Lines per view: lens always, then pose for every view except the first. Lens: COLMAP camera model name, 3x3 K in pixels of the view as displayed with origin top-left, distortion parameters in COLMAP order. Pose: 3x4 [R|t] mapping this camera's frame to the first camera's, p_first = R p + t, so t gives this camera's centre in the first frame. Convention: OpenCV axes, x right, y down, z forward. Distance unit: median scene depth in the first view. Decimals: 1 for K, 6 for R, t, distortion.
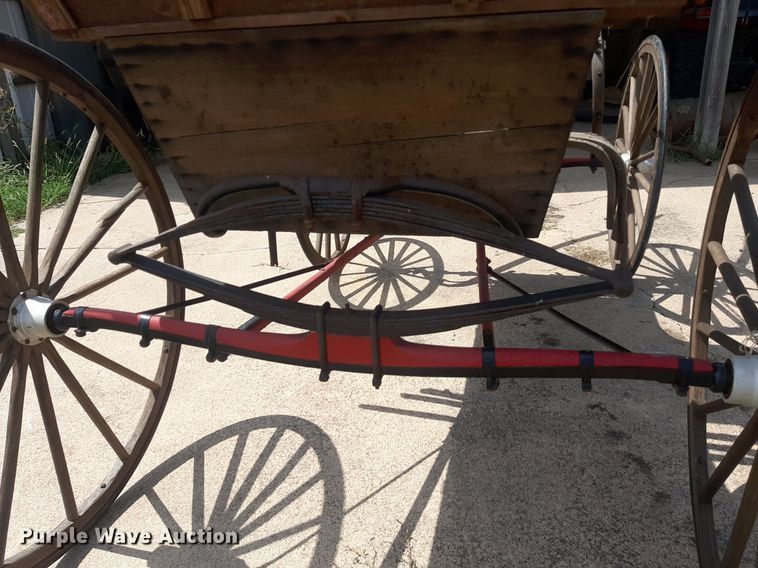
lens RADIAL K [[621.0, 0, 379.8], [0, 621.0, 310.6], [0, 0, 1]] dist [0.051881, -0.093847]
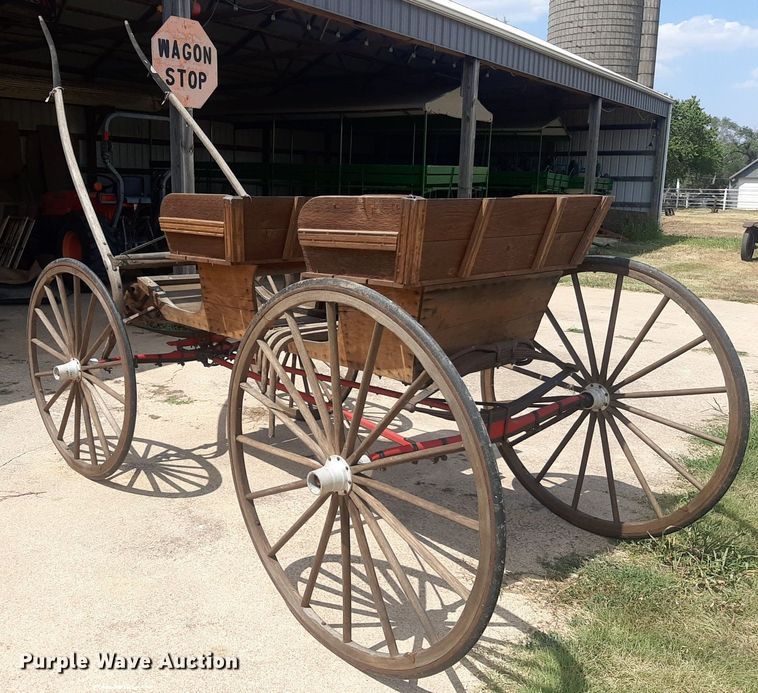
lens RADIAL K [[857.7, 0, 382.8], [0, 857.7, 342.8], [0, 0, 1]] dist [0.054530, 0.000000]
pose [[0.482659, -0.118476, 0.867758, -2.154299], [0.310678, 0.949535, -0.043162, -0.160919], [-0.818853, 0.290426, 0.495109, -0.094752]]
